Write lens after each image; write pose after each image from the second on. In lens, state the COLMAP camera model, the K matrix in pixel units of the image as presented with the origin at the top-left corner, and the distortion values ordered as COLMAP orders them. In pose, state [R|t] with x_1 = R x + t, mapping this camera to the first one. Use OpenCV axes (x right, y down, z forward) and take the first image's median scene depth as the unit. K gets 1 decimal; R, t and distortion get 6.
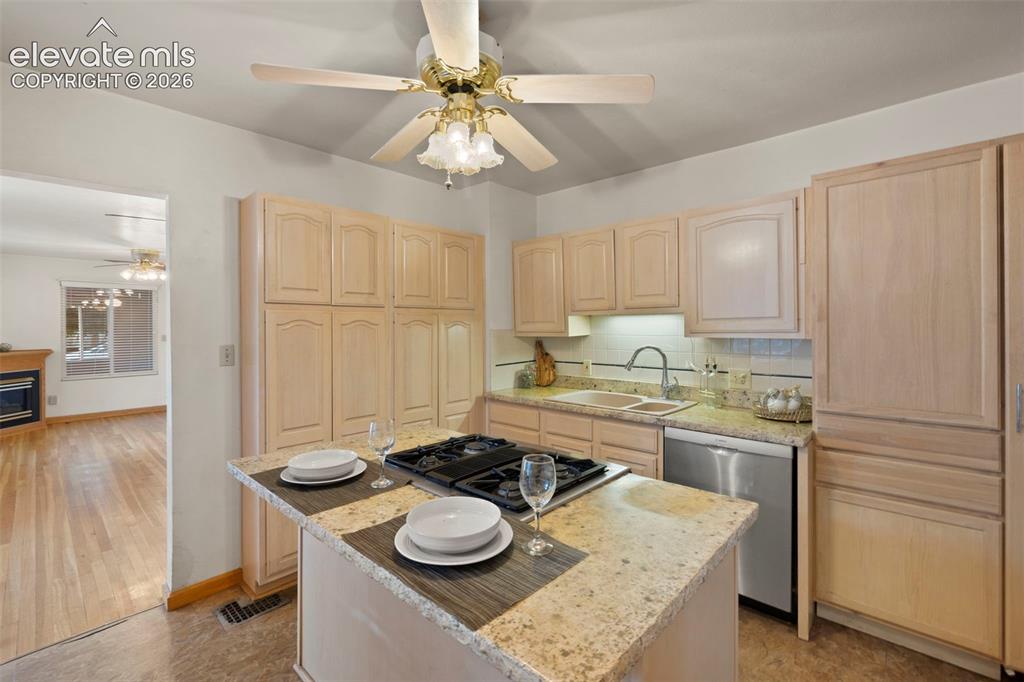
lens RADIAL K [[443.1, 0, 513.4], [0, 443.1, 331.4], [0, 0, 1]] dist [-0.001283, -0.000224]
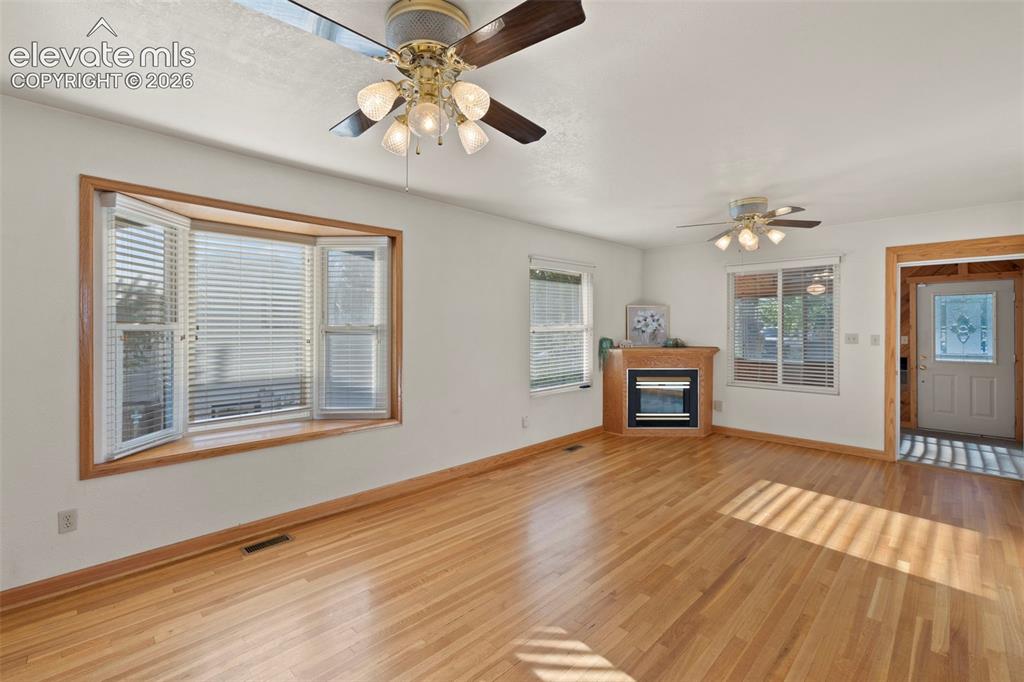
lens RADIAL K [[442.0, 0, 506.0], [0, 442.0, 327.2], [0, 0, 1]] dist [-0.000732, 0.000001]
pose [[-0.057729, 0.003482, -0.998326, -0.162865], [-0.006067, 0.999974, 0.003839, -0.000064], [0.998314, 0.006278, -0.057706, 0.672579]]
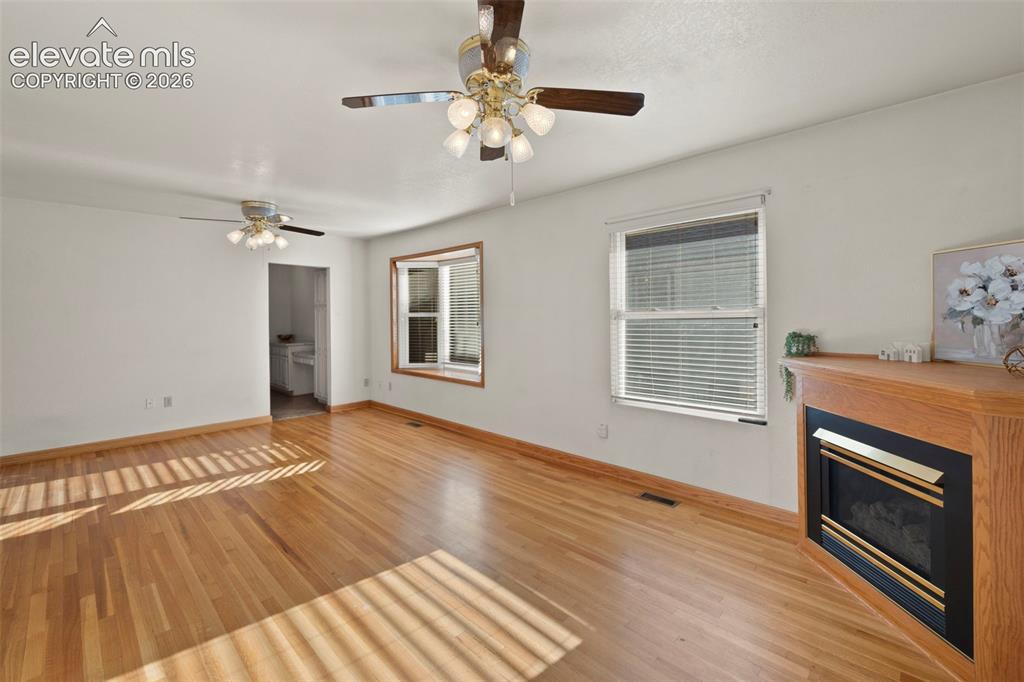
lens RADIAL K [[439.2, 0, 505.8], [0, 439.2, 316.5], [0, 0, 1]] dist [-0.001552, -0.000403]
pose [[-0.998774, 0.013537, 0.047626, -0.825311], [0.014060, 0.999844, 0.010671, -0.000686], [-0.047474, 0.011327, -0.998808, 1.276104]]
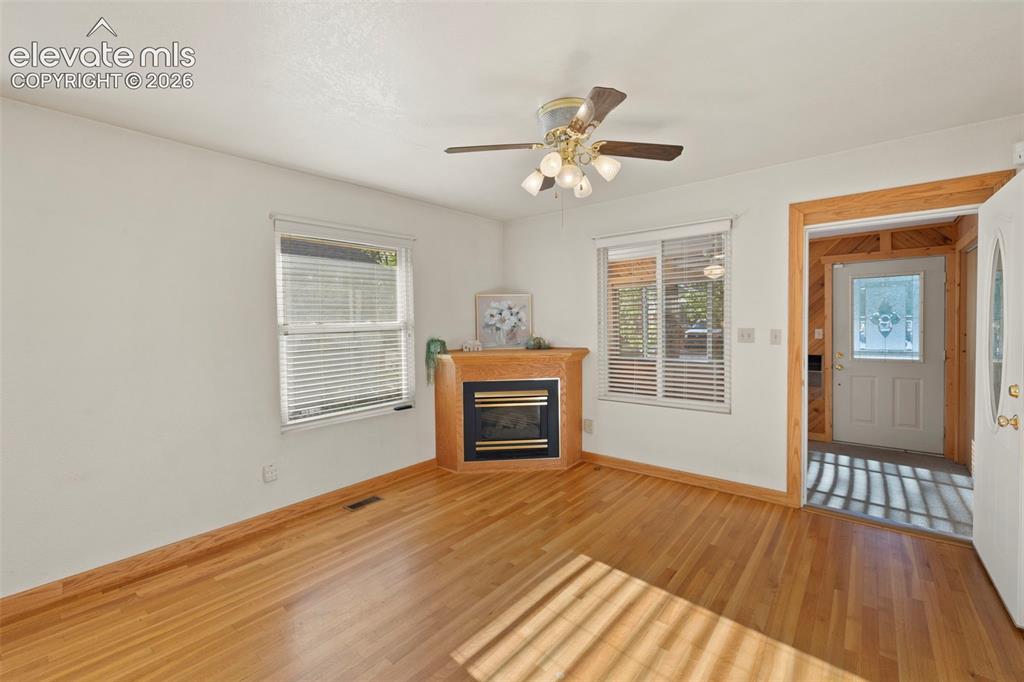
lens RADIAL K [[431.6, 0, 509.6], [0, 431.6, 335.2], [0, 0, 1]] dist [-0.001055, 0.000117]
pose [[0.040134, 0.029888, -0.998747, -0.440384], [0.009410, 0.999497, 0.030288, 0.000114], [0.999150, -0.010613, 0.039833, 0.913186]]
